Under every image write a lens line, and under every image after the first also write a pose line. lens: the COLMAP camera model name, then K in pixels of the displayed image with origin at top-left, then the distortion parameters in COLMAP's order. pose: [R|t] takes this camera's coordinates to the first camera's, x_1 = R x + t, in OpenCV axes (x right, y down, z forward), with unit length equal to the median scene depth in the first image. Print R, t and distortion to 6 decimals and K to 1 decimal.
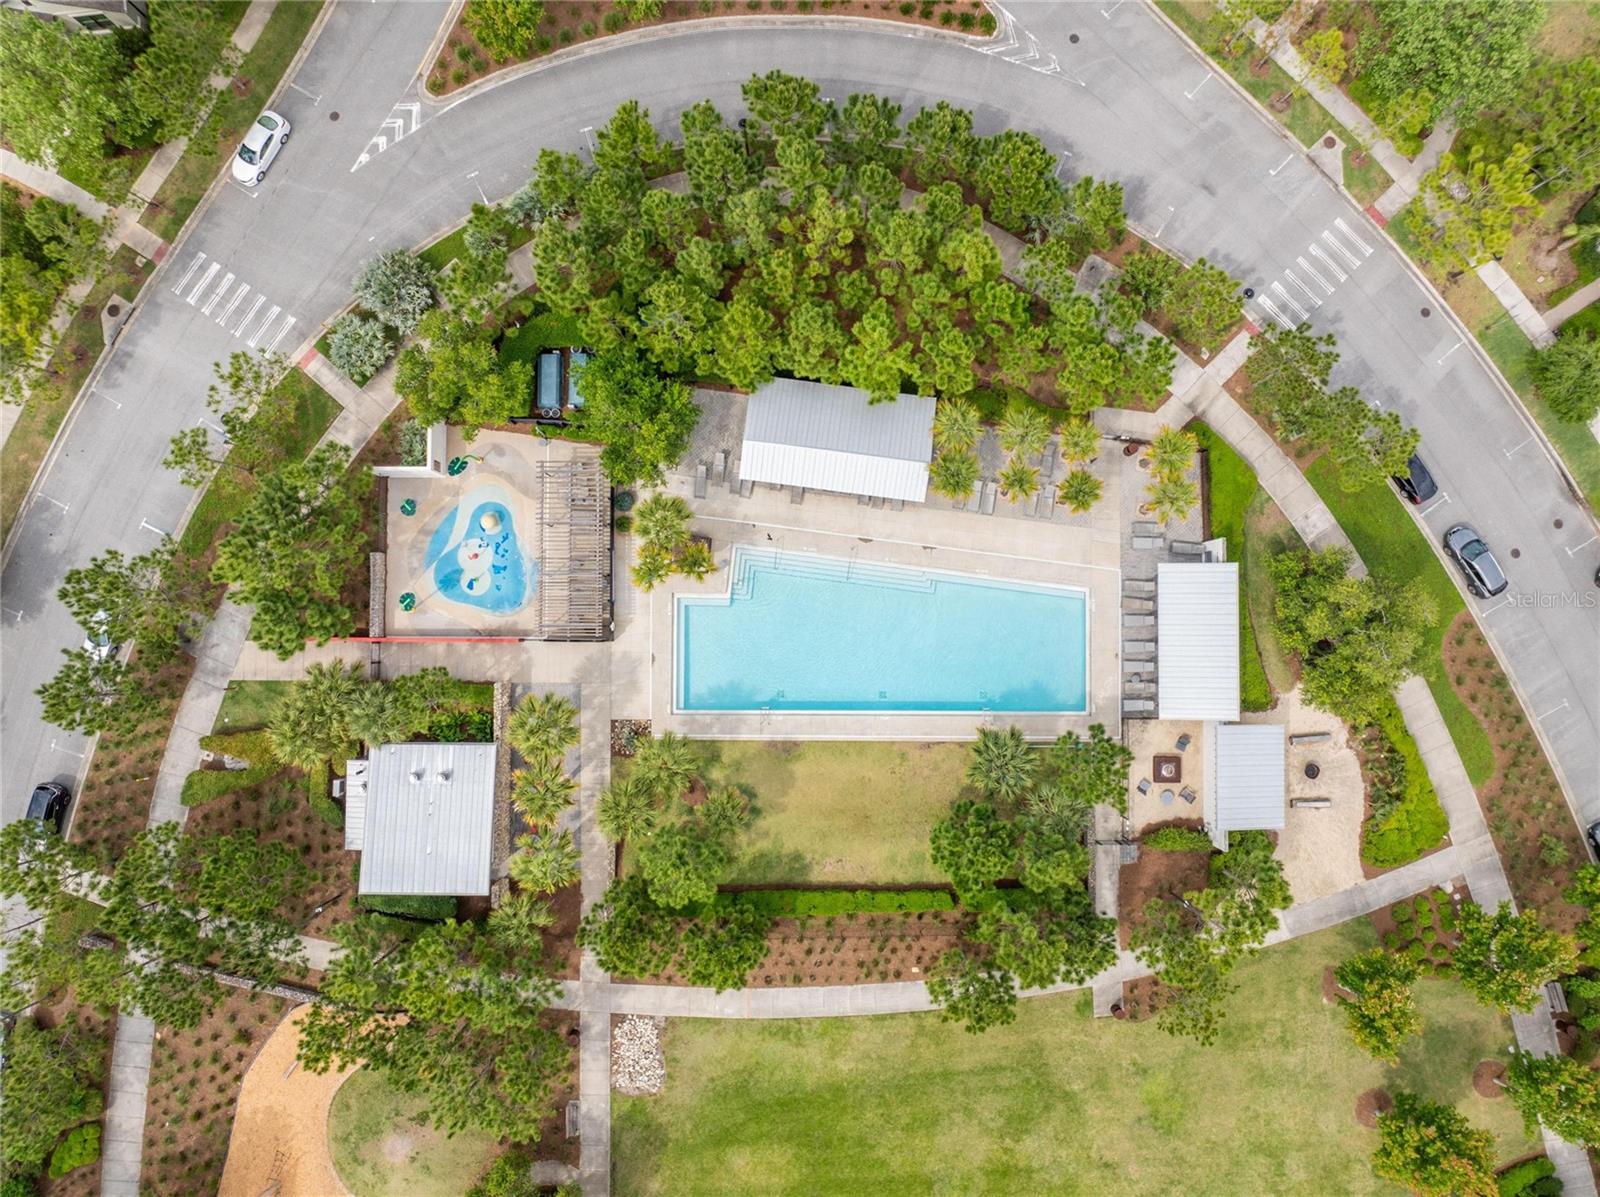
lens RADIAL K [[1109.7, 0, 812.2], [0, 1109.7, 590.3], [0, 0, 1]] dist [-0.046219, 0.002422]
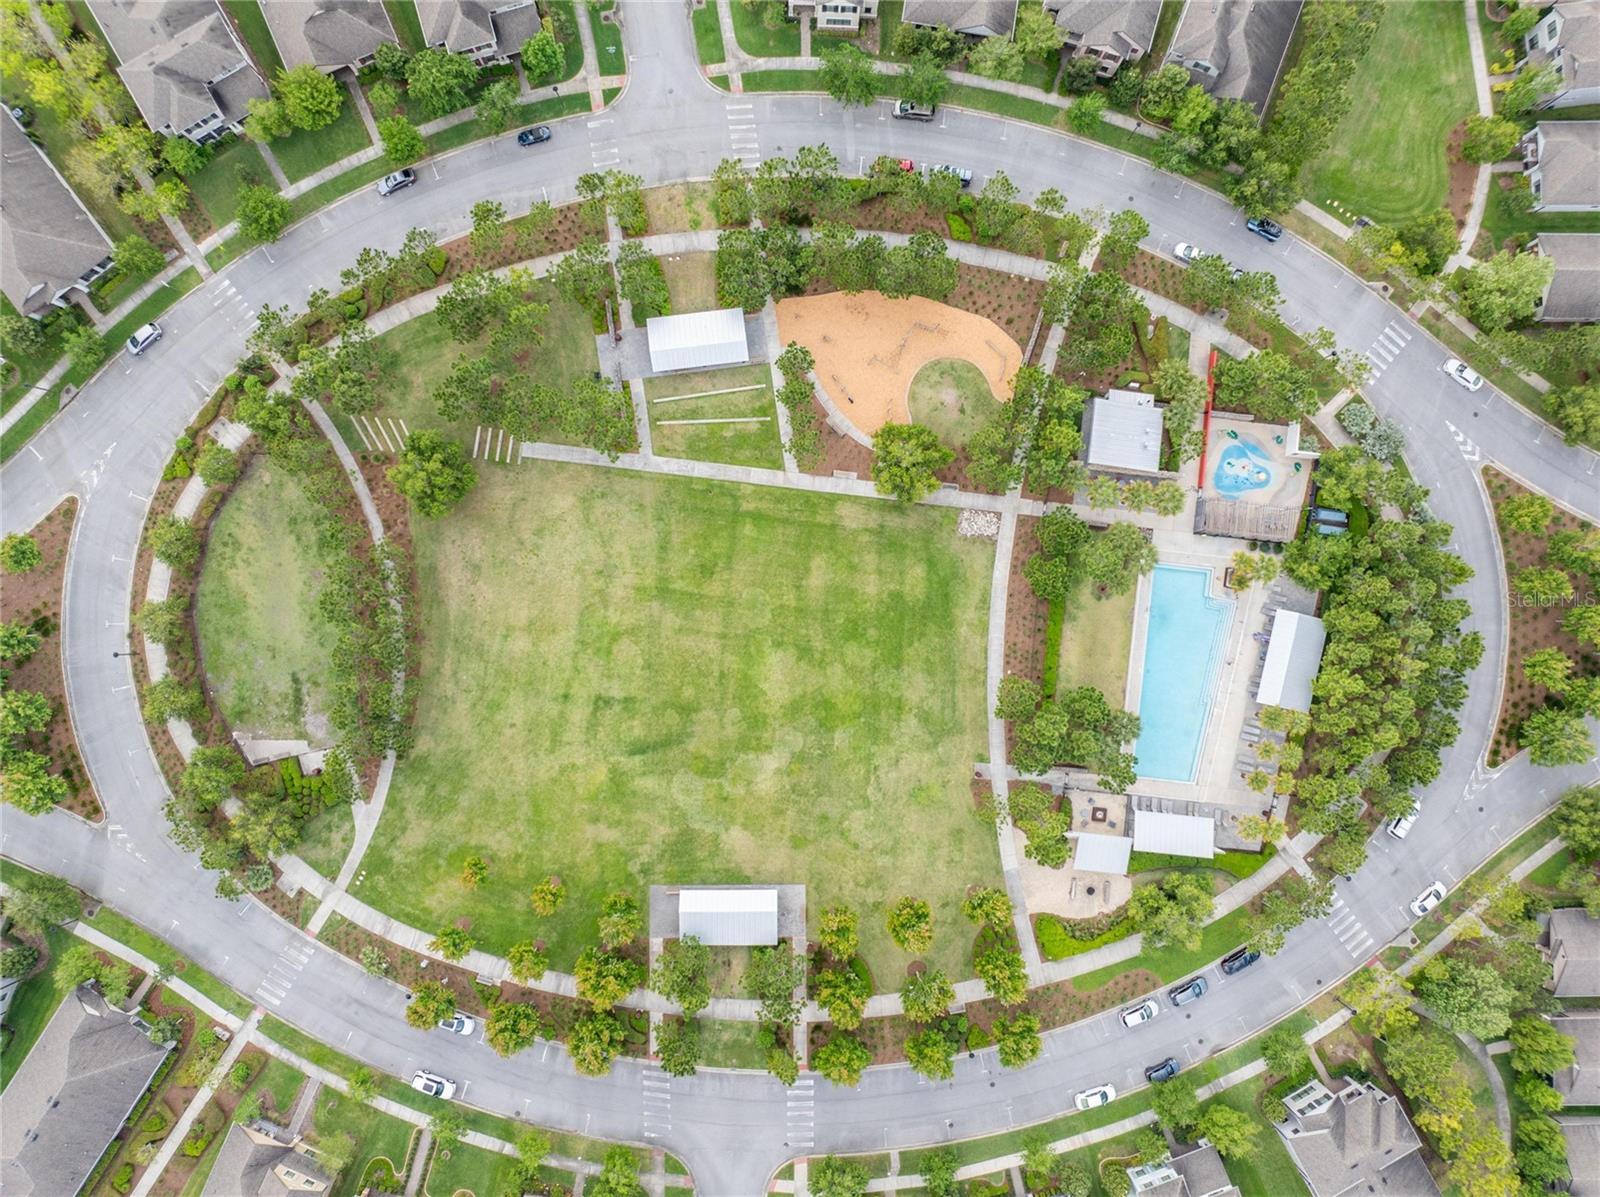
lens RADIAL K [[1109.7, 0, 812.2], [0, 1109.7, 590.3], [0, 0, 1]] dist [-0.046219, 0.002422]
pose [[-0.106846, 0.993863, -0.028635, 0.043198], [-0.993989, -0.106079, 0.027084, 0.647164], [0.023880, 0.031357, 0.999223, -0.937271]]
